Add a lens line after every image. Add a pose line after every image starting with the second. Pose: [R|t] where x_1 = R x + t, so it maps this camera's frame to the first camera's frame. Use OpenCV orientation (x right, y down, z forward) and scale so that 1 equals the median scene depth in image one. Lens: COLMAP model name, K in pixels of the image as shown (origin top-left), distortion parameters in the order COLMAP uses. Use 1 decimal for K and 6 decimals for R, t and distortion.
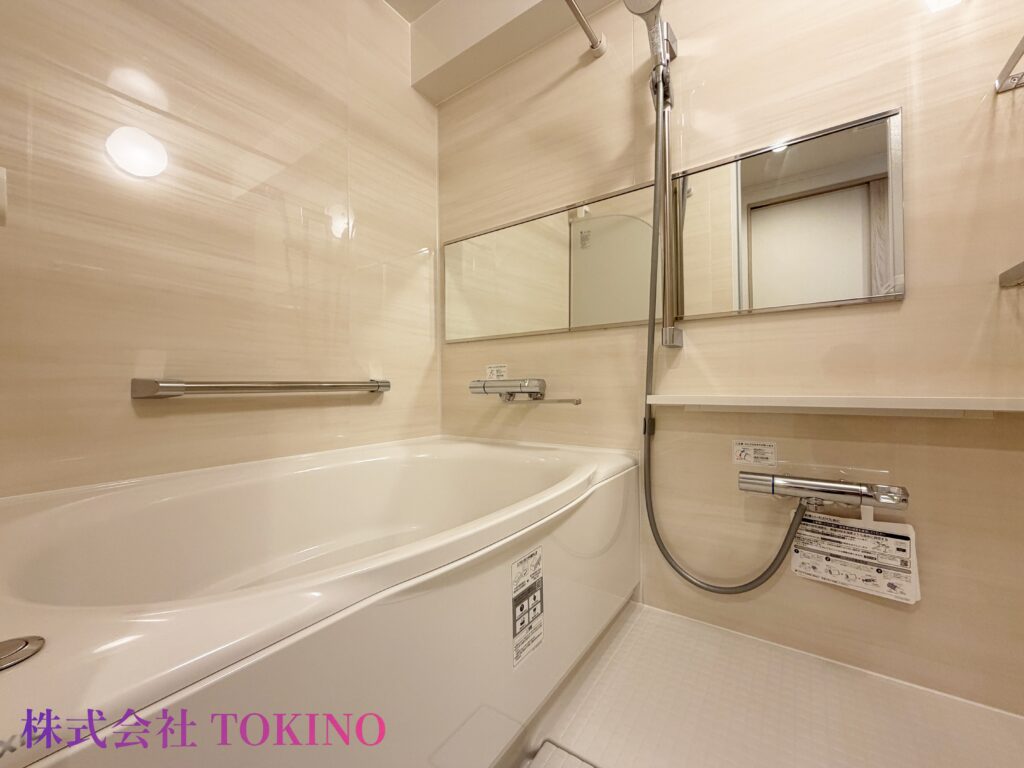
lens RADIAL K [[413.4, 0, 506.9], [0, 413.4, 384.2], [0, 0, 1]] dist [-0.001300, -0.000283]
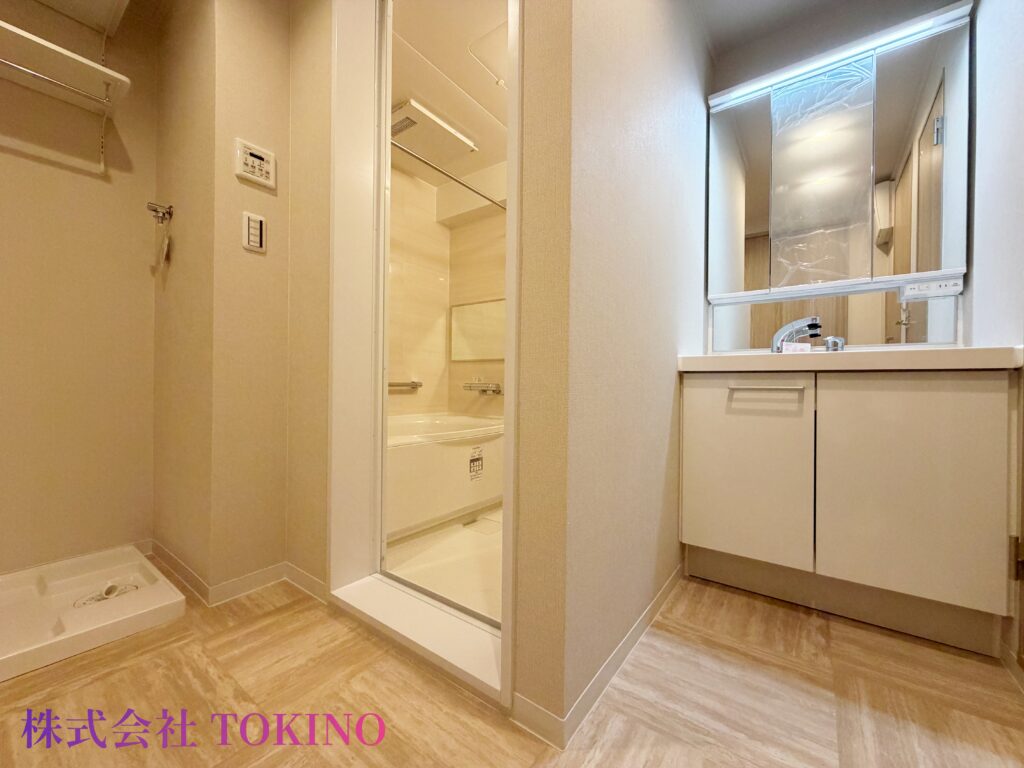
lens RADIAL K [[413.4, 0, 515.2], [0, 413.4, 384.4], [0, 0, 1]] dist [-0.001300, -0.000283]
pose [[0.999740, 0.022615, -0.002926, 0.145938], [-0.022598, 0.999728, 0.005698, -0.018240], [0.003054, -0.005631, 0.999979, -0.854990]]
